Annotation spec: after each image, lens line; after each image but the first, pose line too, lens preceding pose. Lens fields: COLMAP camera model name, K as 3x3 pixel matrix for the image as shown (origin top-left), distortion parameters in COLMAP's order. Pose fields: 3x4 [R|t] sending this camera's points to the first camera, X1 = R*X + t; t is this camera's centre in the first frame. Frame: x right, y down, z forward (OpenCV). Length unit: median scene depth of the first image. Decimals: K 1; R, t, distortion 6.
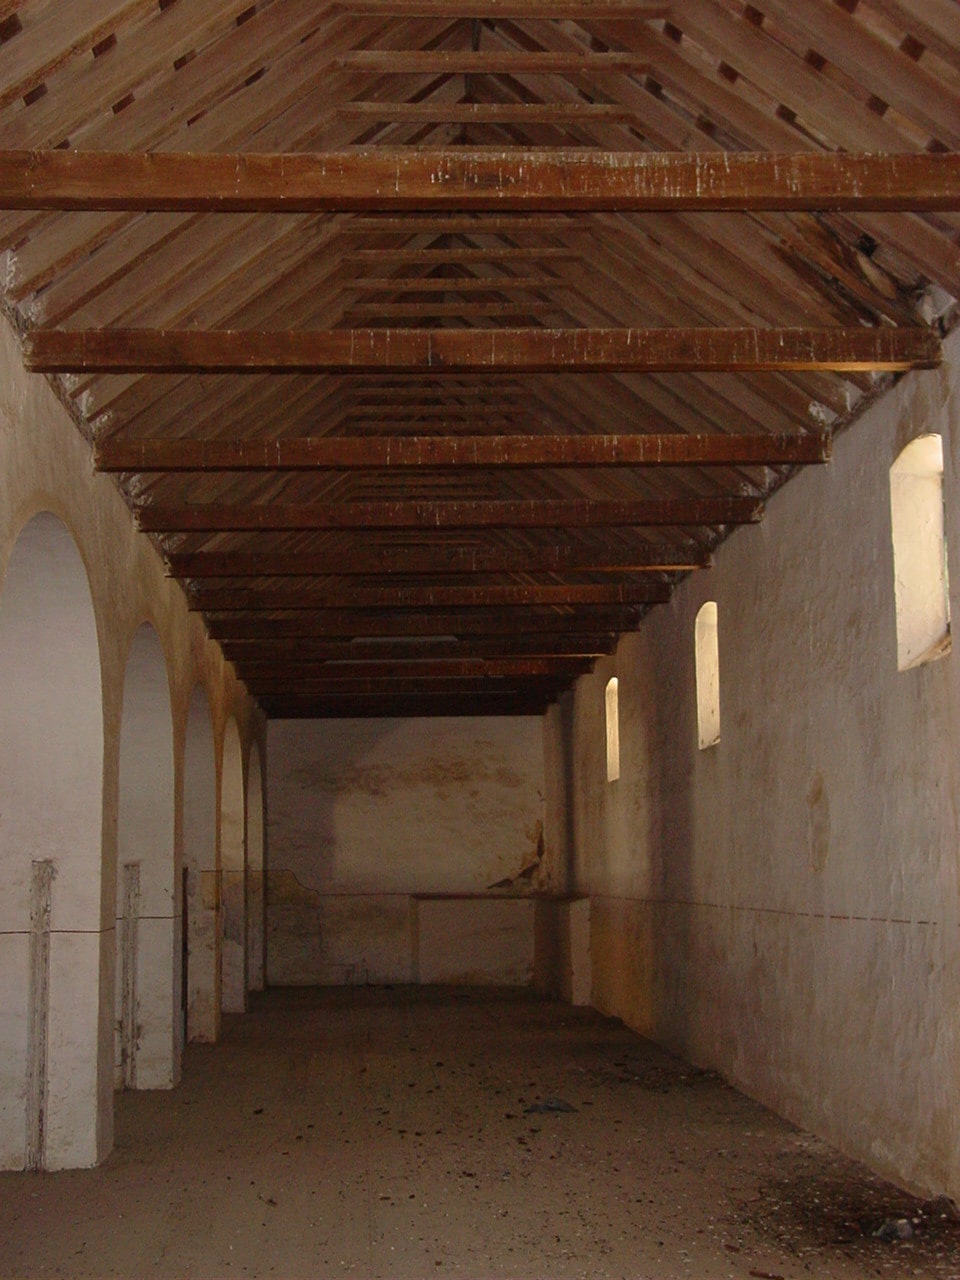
lens RADIAL K [[1685.8, 0, 480.0], [0, 1685.8, 640.0], [0, 0, 1]] dist [-0.099671, 0.270162]
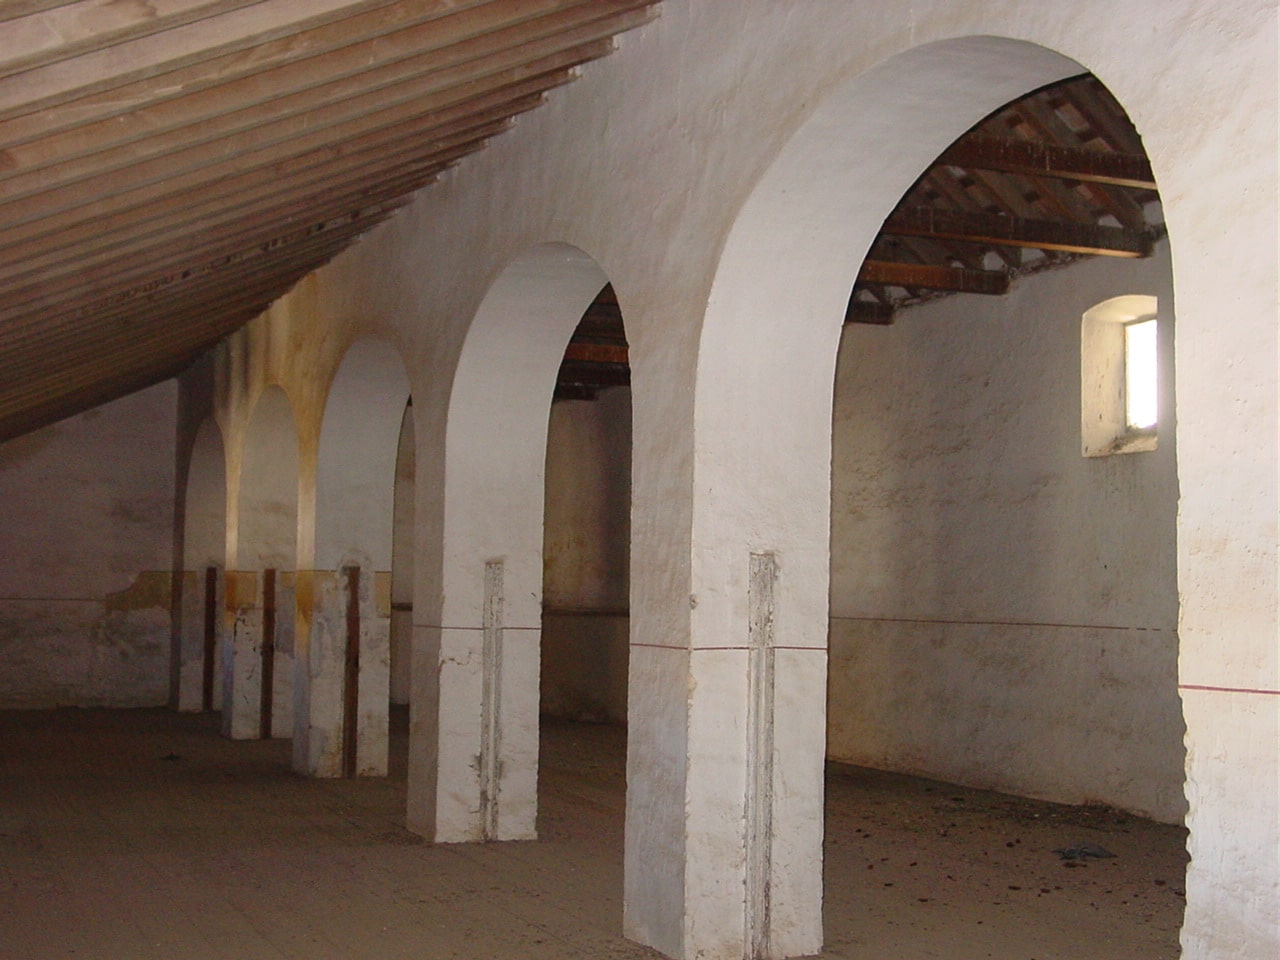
lens RADIAL K [[1685.8, 0, 631.7], [0, 1685.8, 480.0], [0, 0, 1]] dist [-0.099671, 0.270162]
pose [[0.941706, 0.052005, 0.332392, -0.539690], [-0.075833, 0.995367, 0.059110, 0.056552], [-0.327778, -0.080871, 0.941287, 0.300621]]
